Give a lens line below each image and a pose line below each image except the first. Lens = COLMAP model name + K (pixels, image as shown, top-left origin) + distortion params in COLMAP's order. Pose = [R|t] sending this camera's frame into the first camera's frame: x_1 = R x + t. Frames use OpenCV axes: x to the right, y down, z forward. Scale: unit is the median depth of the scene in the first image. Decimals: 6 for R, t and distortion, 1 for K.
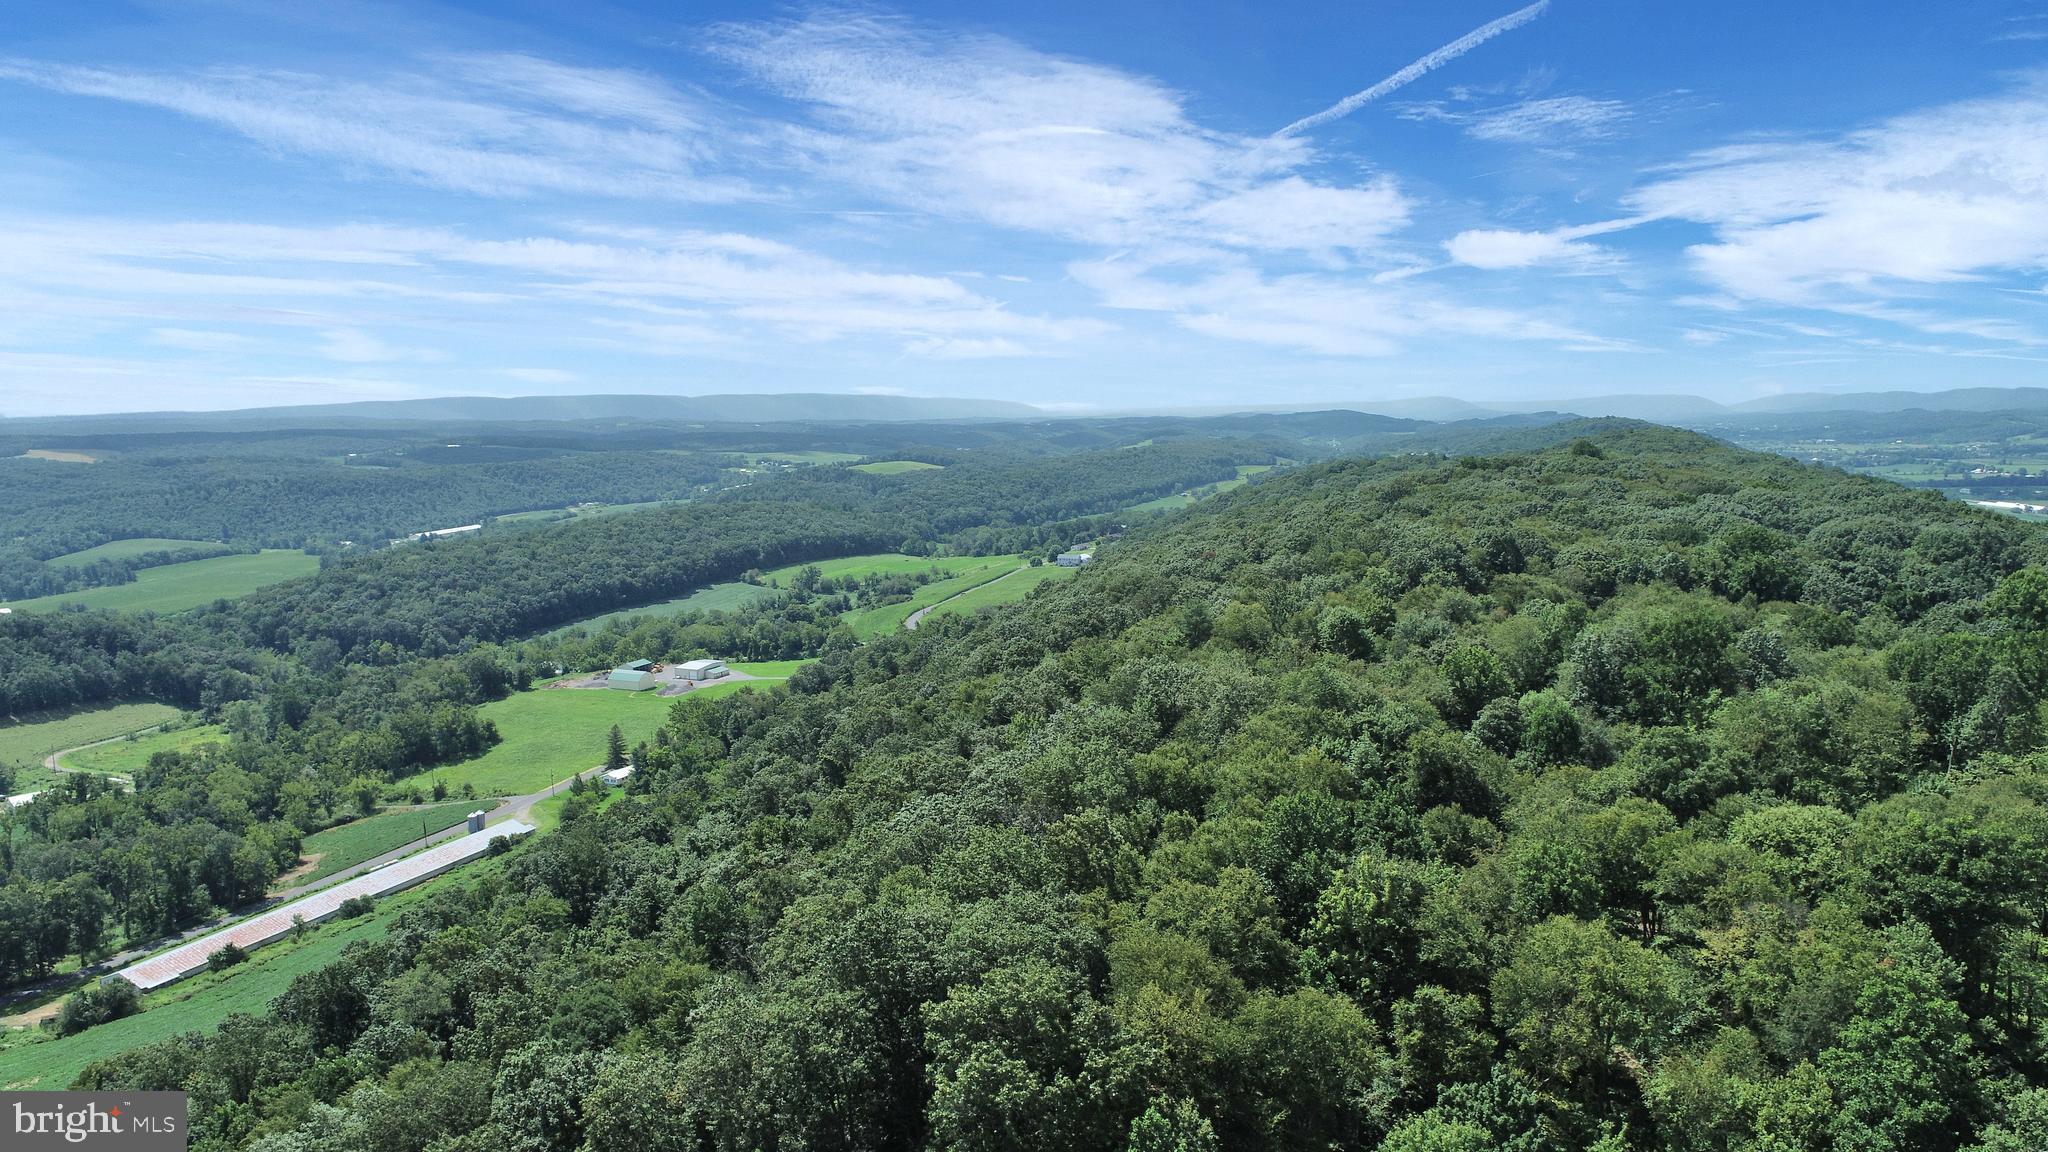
lens RADIAL K [[1377.6, 0, 1021.6], [0, 1377.6, 571.4], [0, 0, 1]] dist [-0.008684, 0.004647]
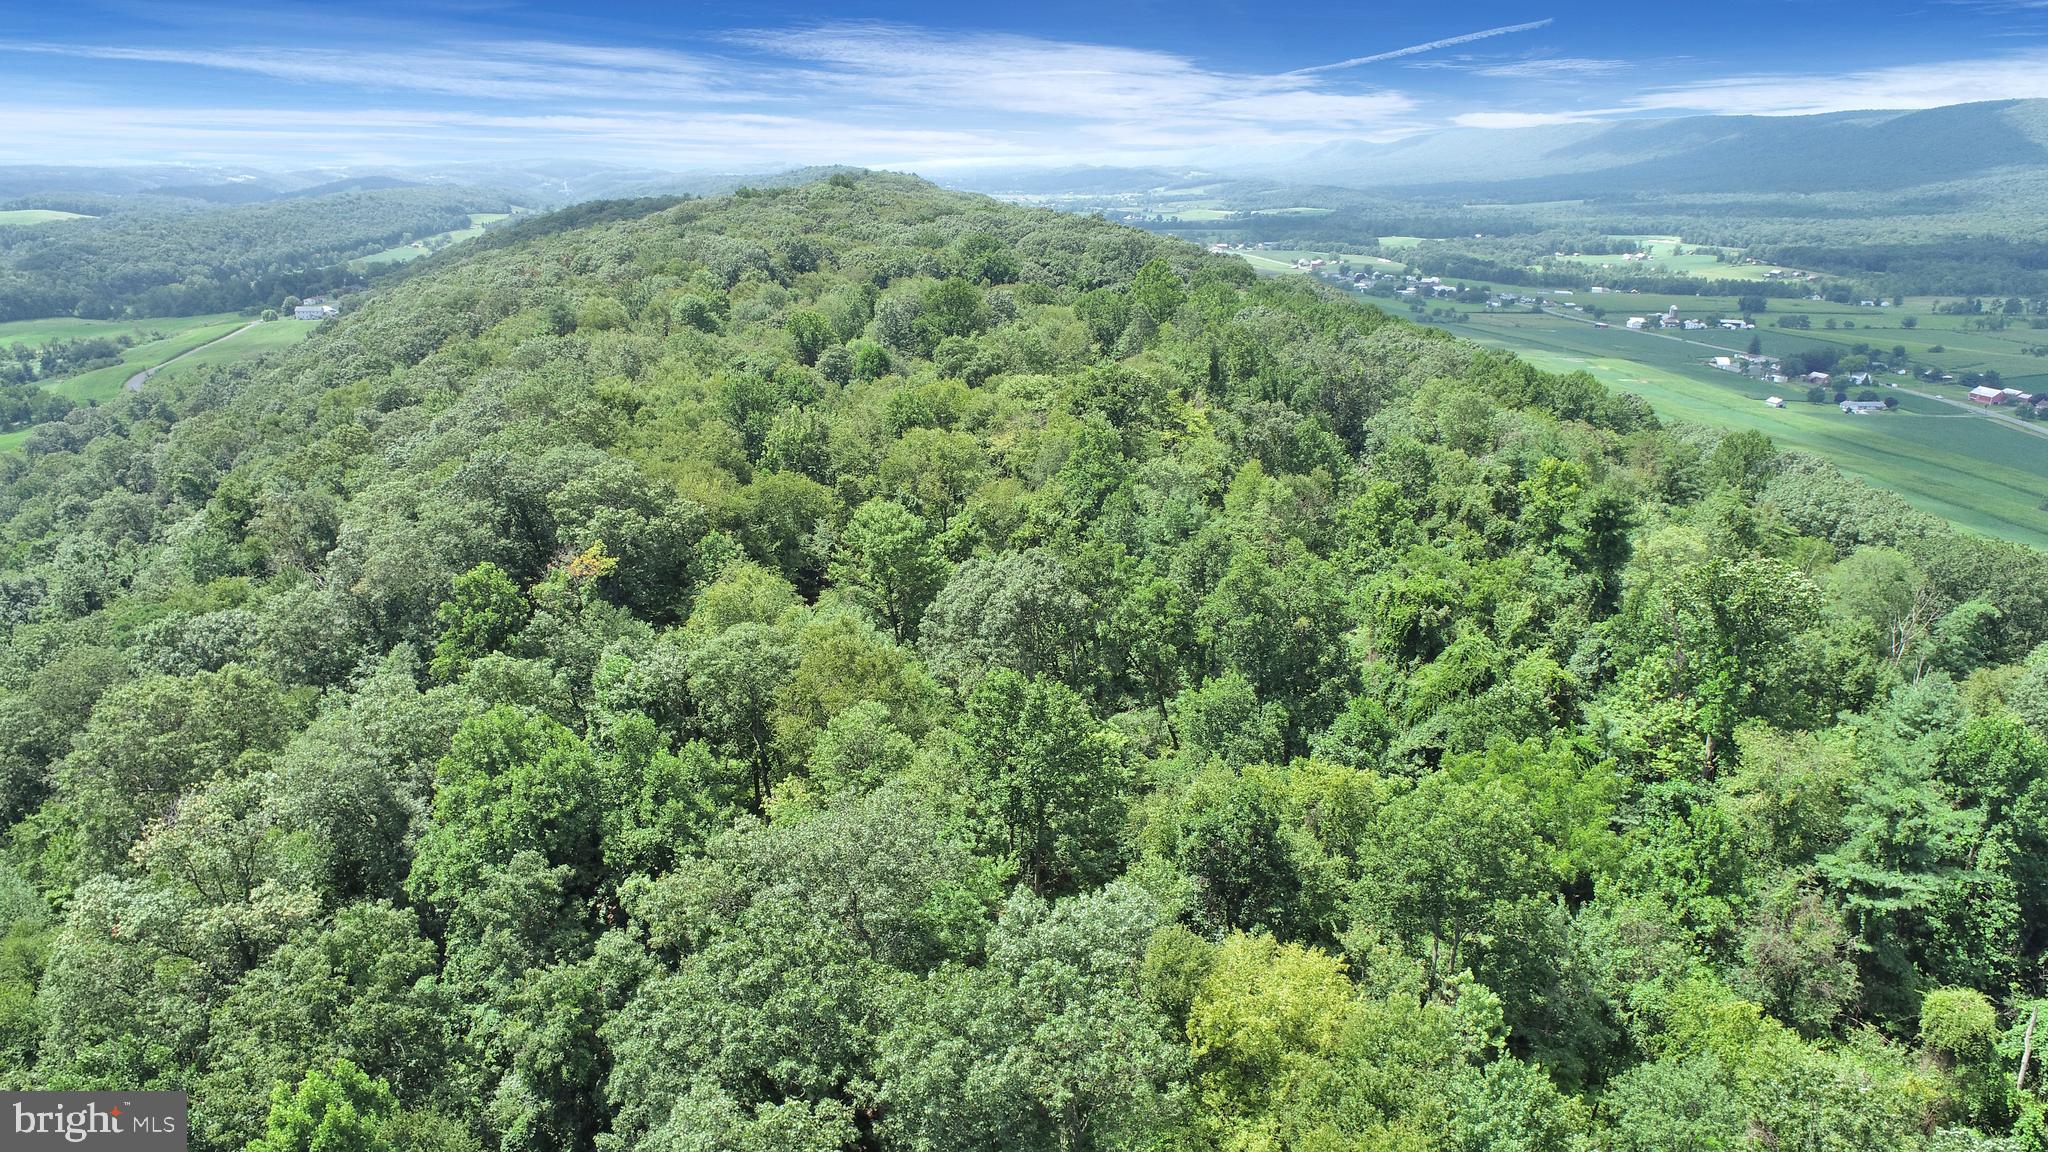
lens RADIAL K [[1377.6, 0, 1021.6], [0, 1377.6, 571.4], [0, 0, 1]] dist [-0.008684, 0.004647]
pose [[0.861912, -0.130484, 0.489982, -0.163701], [0.042663, 0.981558, 0.186345, 0.061664], [-0.505261, -0.139709, 0.851583, -0.242654]]
